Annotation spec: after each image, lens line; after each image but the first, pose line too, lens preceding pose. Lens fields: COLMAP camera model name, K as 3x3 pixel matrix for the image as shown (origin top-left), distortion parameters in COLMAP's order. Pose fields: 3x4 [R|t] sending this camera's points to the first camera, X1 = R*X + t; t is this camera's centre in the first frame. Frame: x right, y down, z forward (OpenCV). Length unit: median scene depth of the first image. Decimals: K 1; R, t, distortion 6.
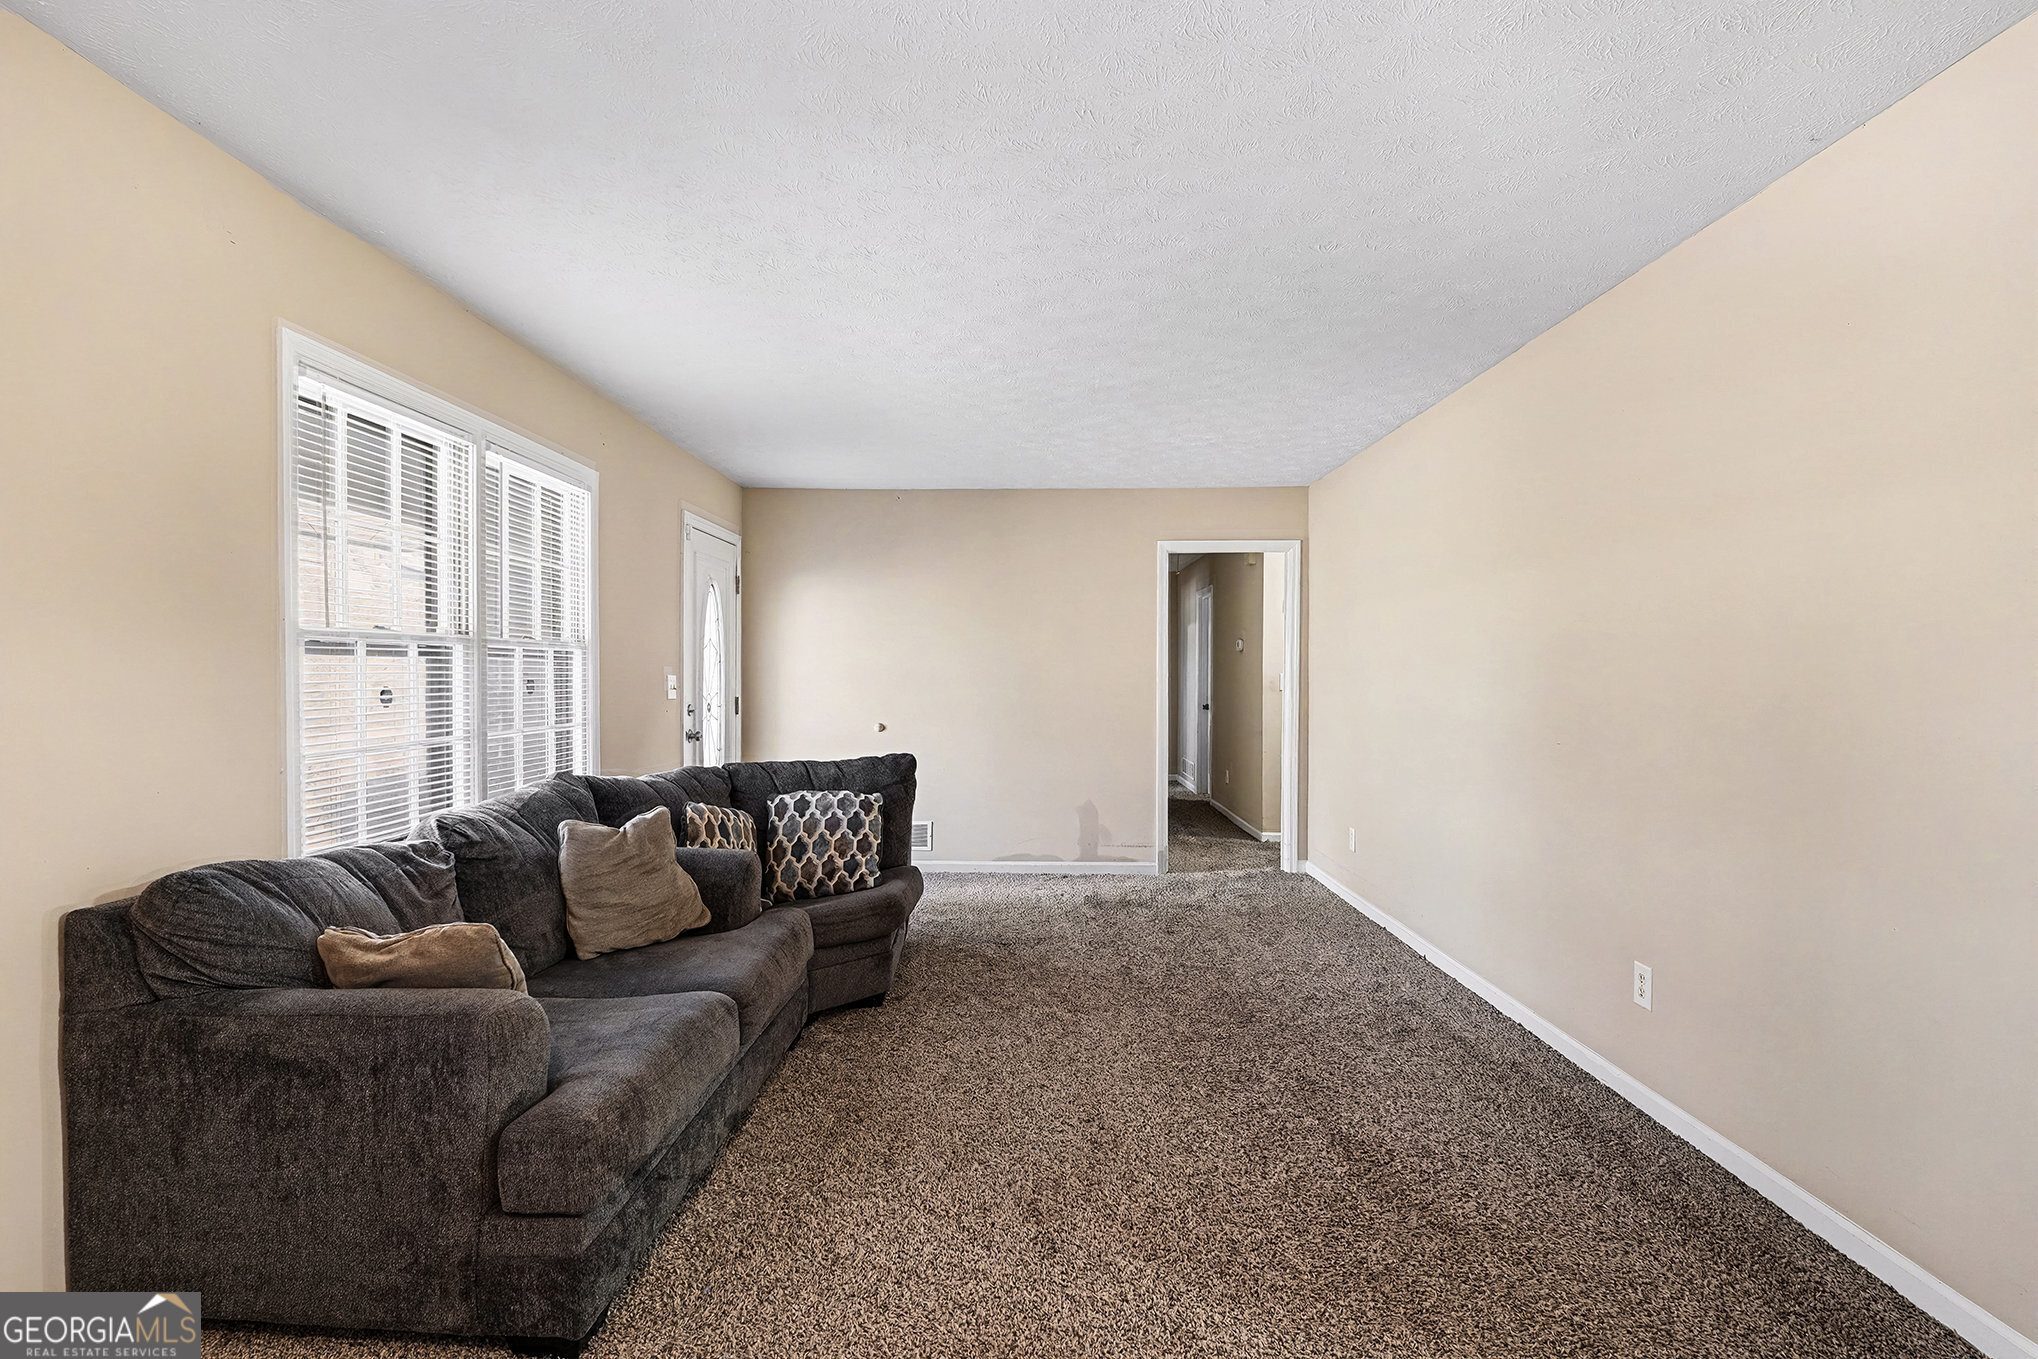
lens RADIAL K [[1041.1, 0, 1017.8], [0, 1041.1, 675.4], [0, 0, 1]] dist [0.000343, 0.000469]
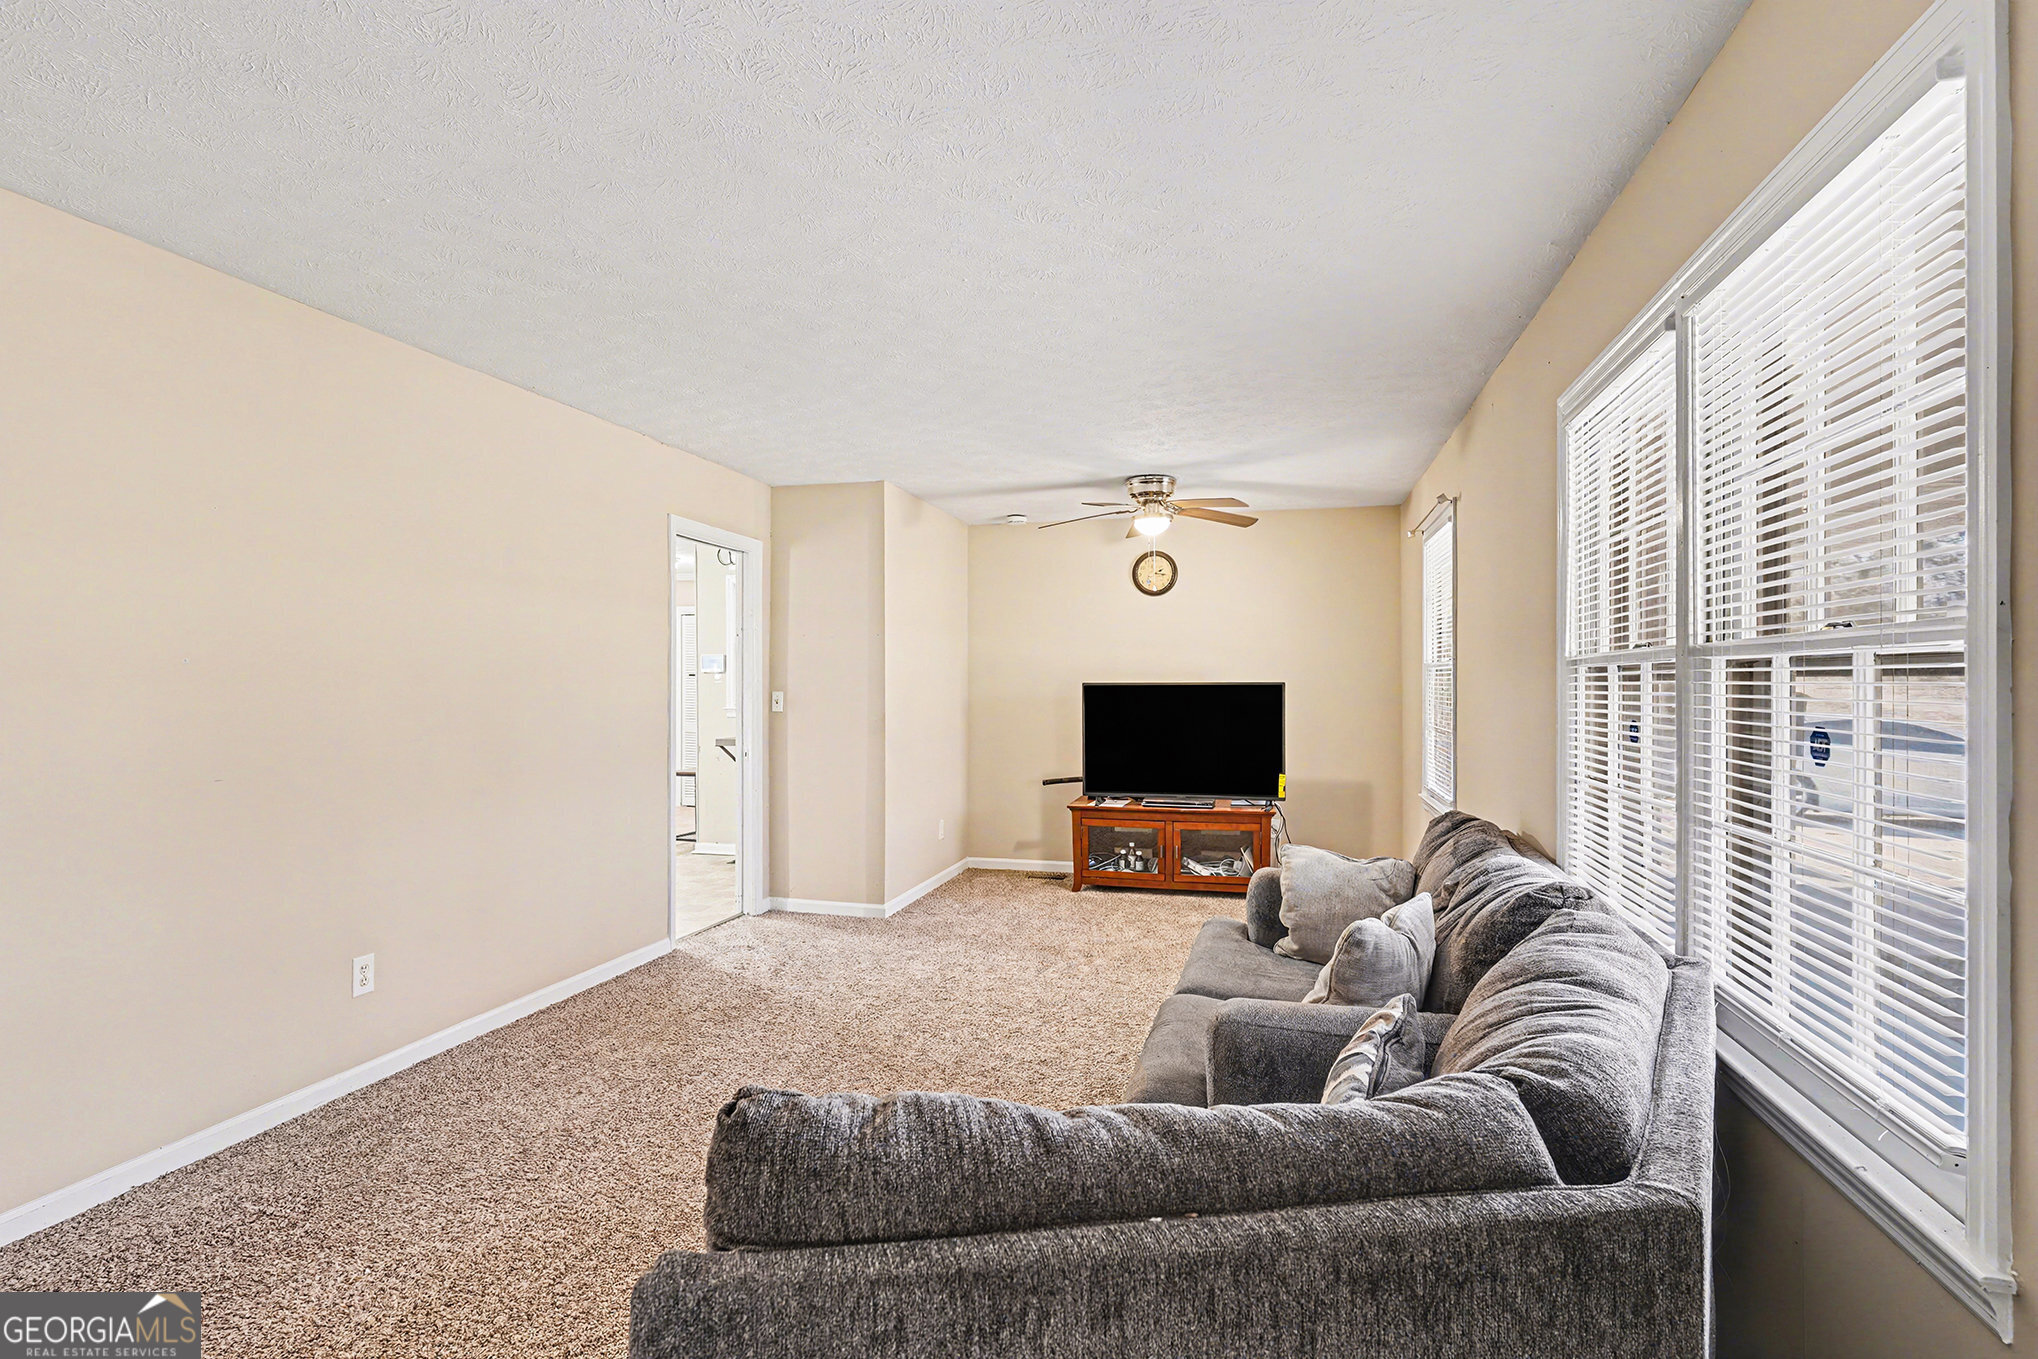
lens RADIAL K [[1041.1, 0, 1017.8], [0, 1041.1, 677.8], [0, 0, 1]] dist [0.000343, 0.000469]
pose [[-0.972130, 0.000914, 0.234439, -0.330484], [0.004141, 0.999903, 0.013272, -0.031262], [-0.234404, 0.013872, -0.972040, 1.842112]]
